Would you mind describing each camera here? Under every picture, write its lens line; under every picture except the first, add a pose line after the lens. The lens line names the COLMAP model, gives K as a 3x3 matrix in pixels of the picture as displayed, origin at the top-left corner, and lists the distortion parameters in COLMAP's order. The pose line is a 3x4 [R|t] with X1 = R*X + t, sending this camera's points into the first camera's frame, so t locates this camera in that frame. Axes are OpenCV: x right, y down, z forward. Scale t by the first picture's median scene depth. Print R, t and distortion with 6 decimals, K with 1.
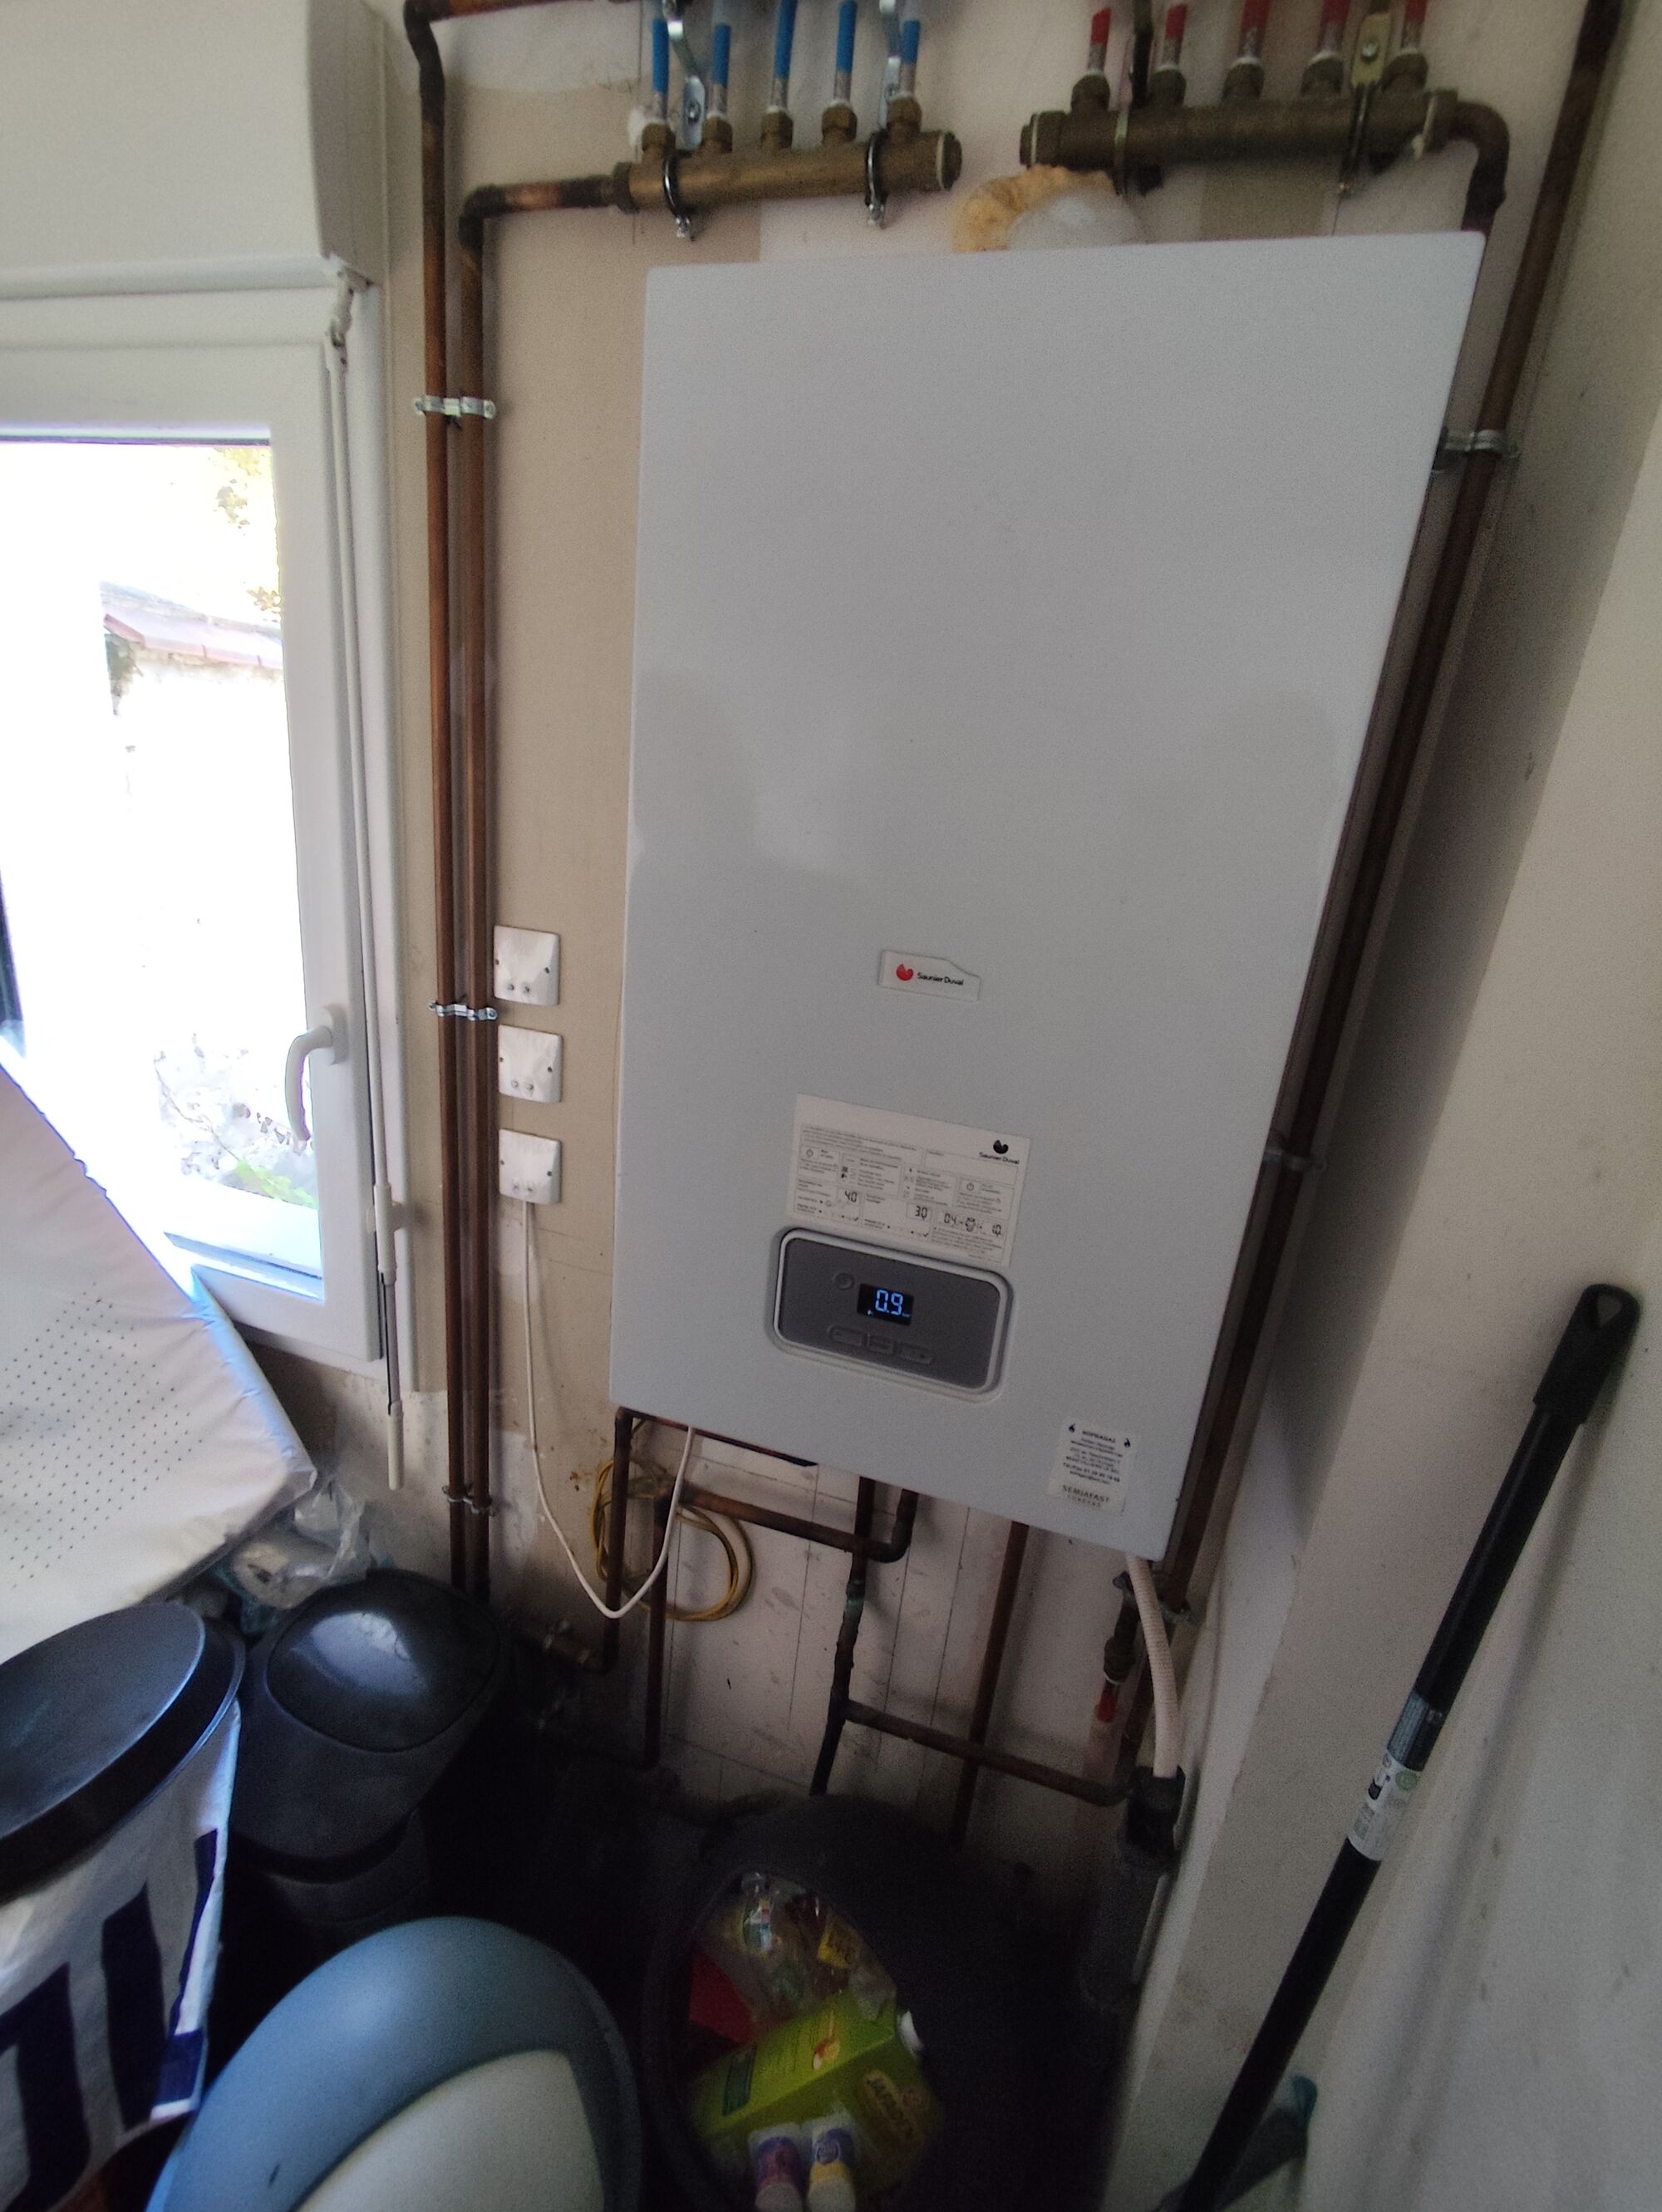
lens RADIAL K [[1008.2, 0, 831.0], [0, 1008.2, 1106.0], [0, 0, 1]] dist [-0.002296, -0.001669]
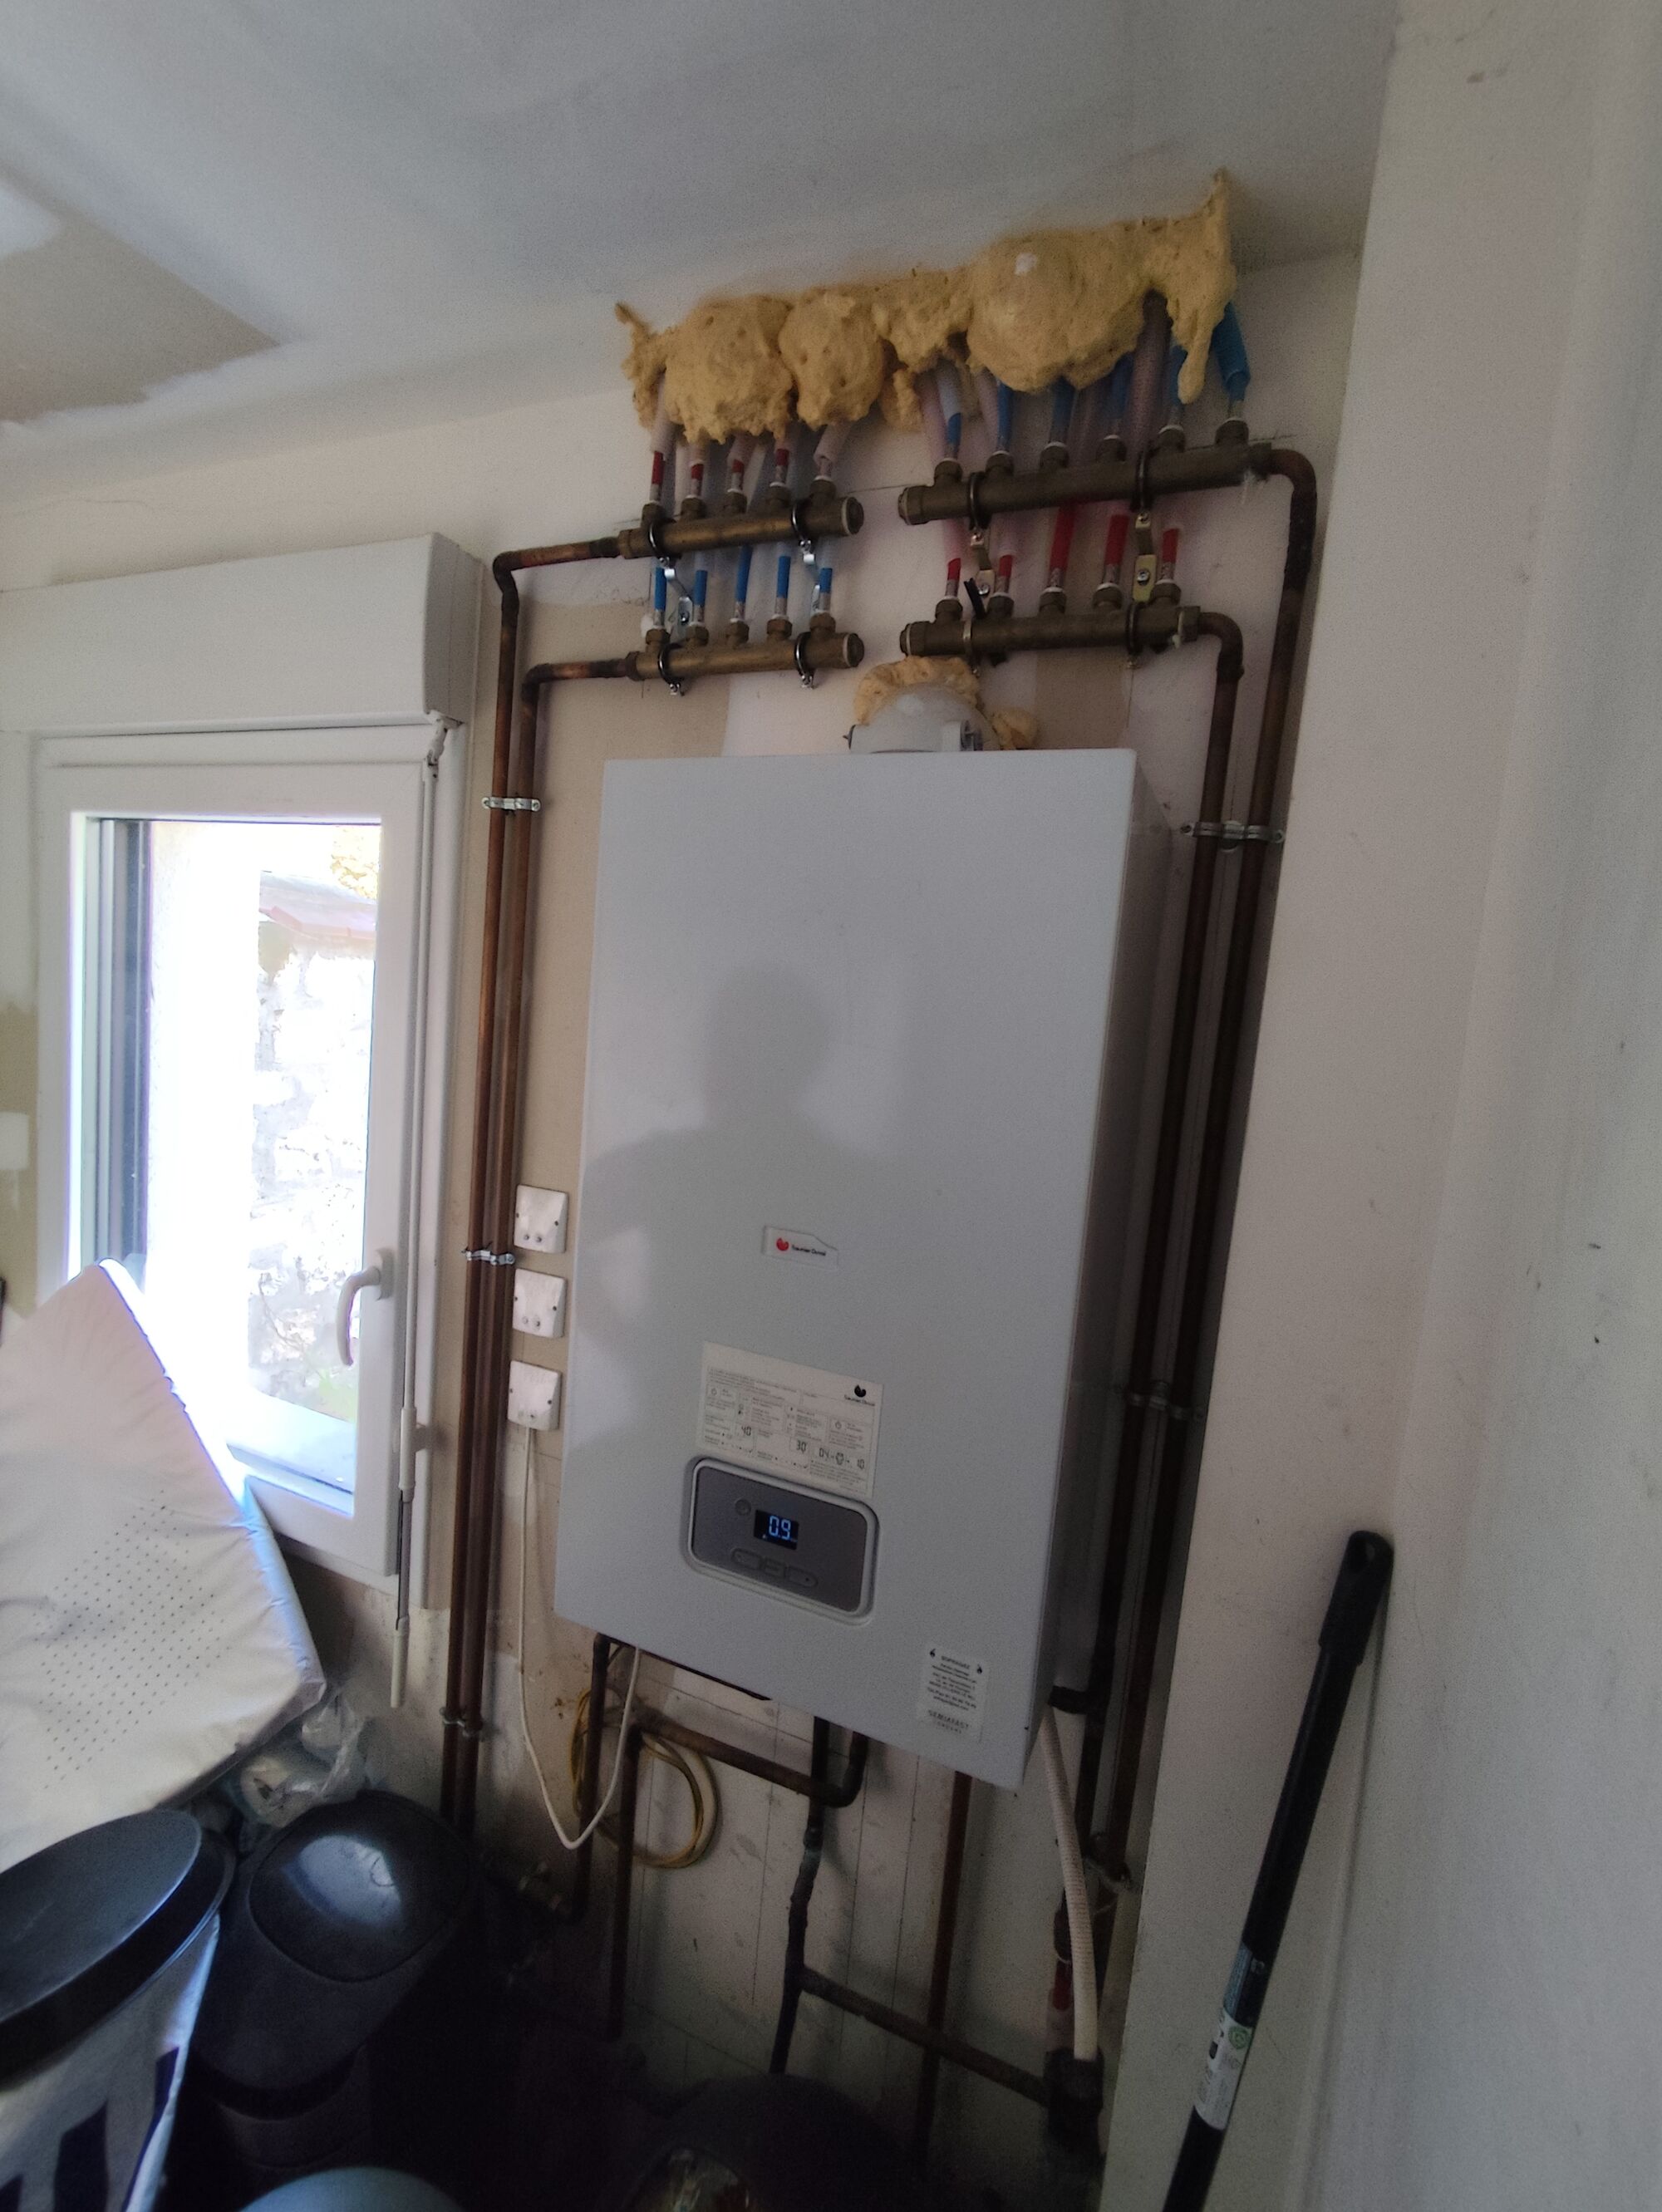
lens RADIAL K [[1008.2, 0, 831.0], [0, 1008.2, 1106.0], [0, 0, 1]] dist [-0.002296, -0.001669]
pose [[0.995406, -0.000913, -0.095737, 0.150171], [-0.020131, 0.975603, -0.218619, -0.016648], [0.093601, 0.219542, 0.971103, -0.146887]]
